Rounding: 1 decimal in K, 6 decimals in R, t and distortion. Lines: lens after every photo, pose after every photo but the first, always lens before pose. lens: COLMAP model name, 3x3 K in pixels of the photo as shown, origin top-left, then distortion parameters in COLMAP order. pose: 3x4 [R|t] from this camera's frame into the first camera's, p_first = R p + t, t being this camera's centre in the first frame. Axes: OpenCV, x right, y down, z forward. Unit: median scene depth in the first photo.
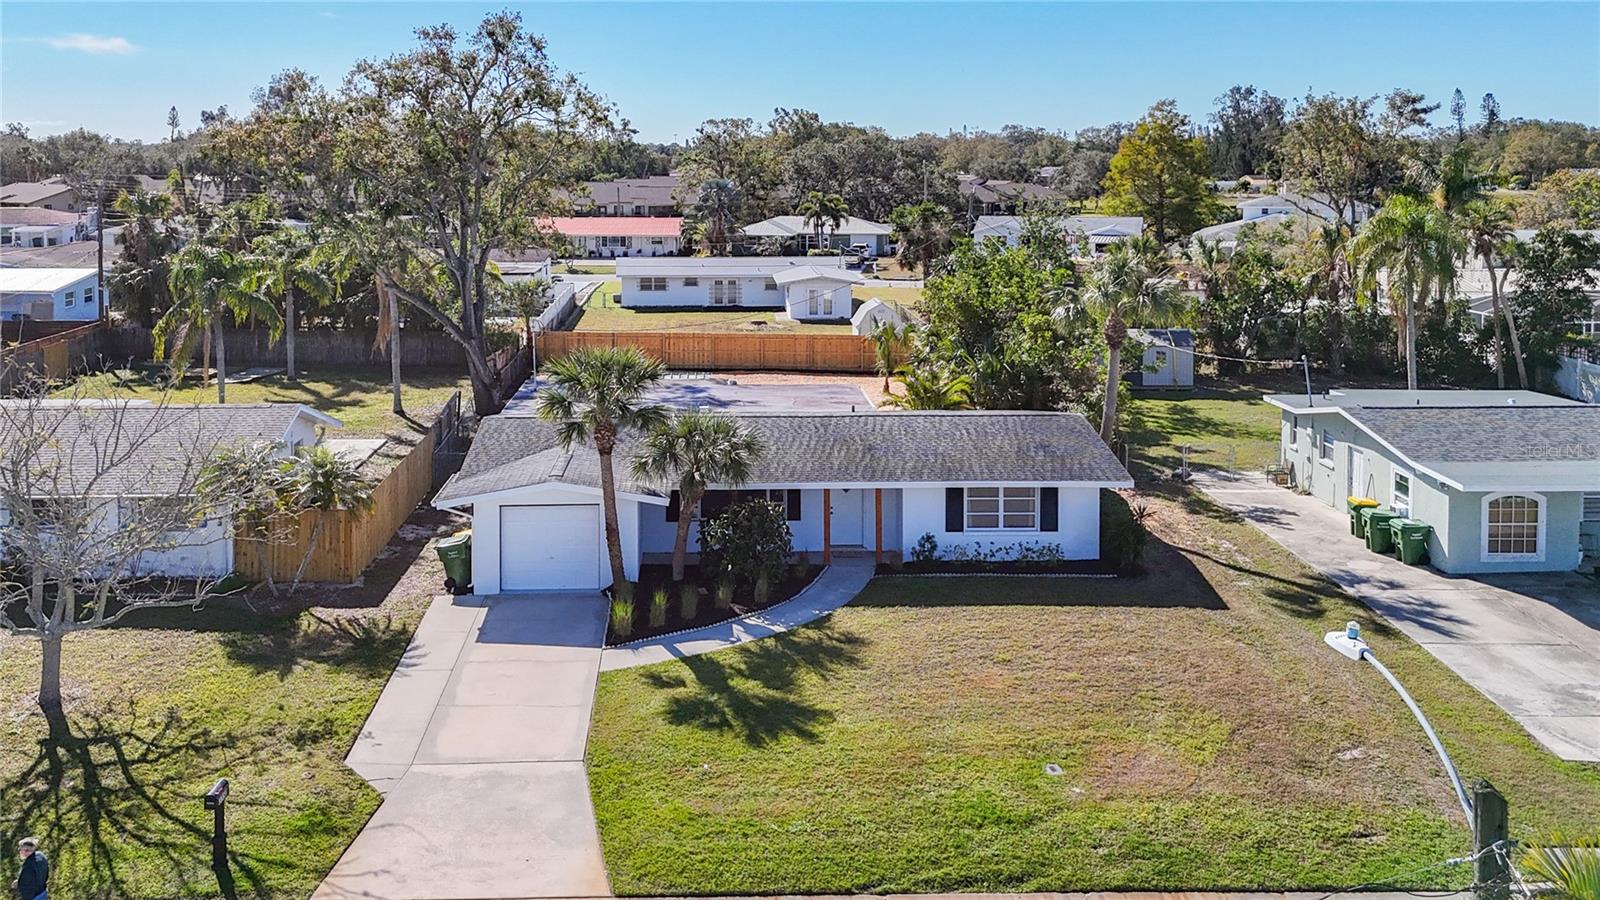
lens RADIAL K [[1172.6, 0, 804.2], [0, 1172.6, 336.8], [0, 0, 1]] dist [0.043314, 0.000543]
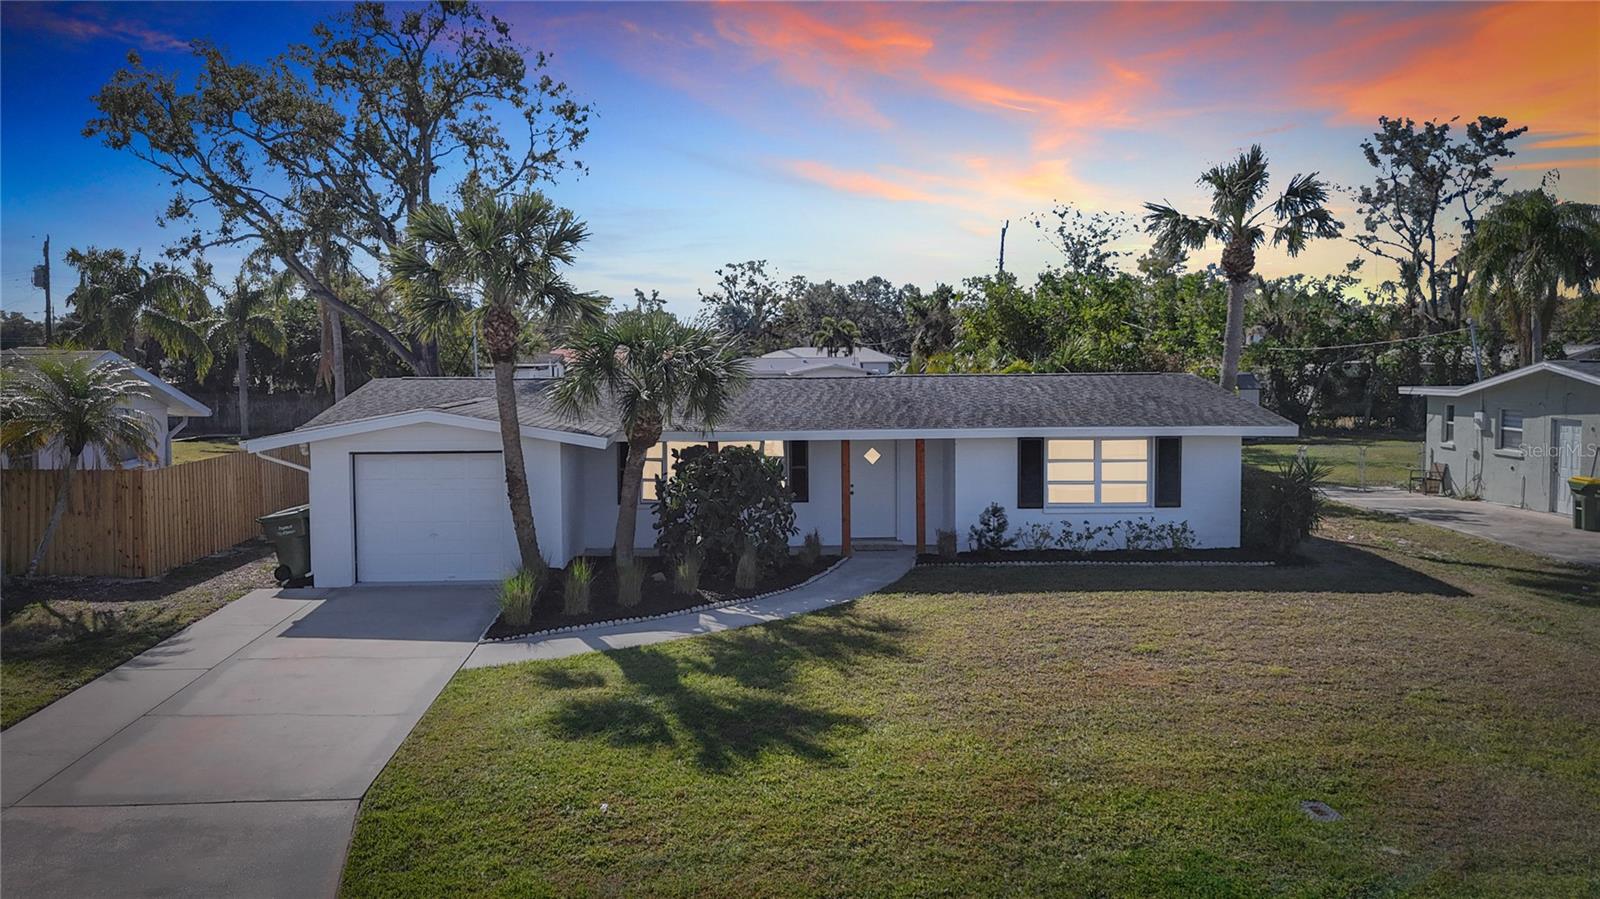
lens RADIAL K [[1207.2, 0, 800.0], [0, 1207.2, 449.5], [0, 0, 1]] dist [0.045928, -0.004740]
pose [[0.999822, -0.009625, -0.016209, 0.005426], [0.009864, 0.999843, 0.014720, 0.163091], [0.016065, -0.014878, 0.999760, 0.389798]]
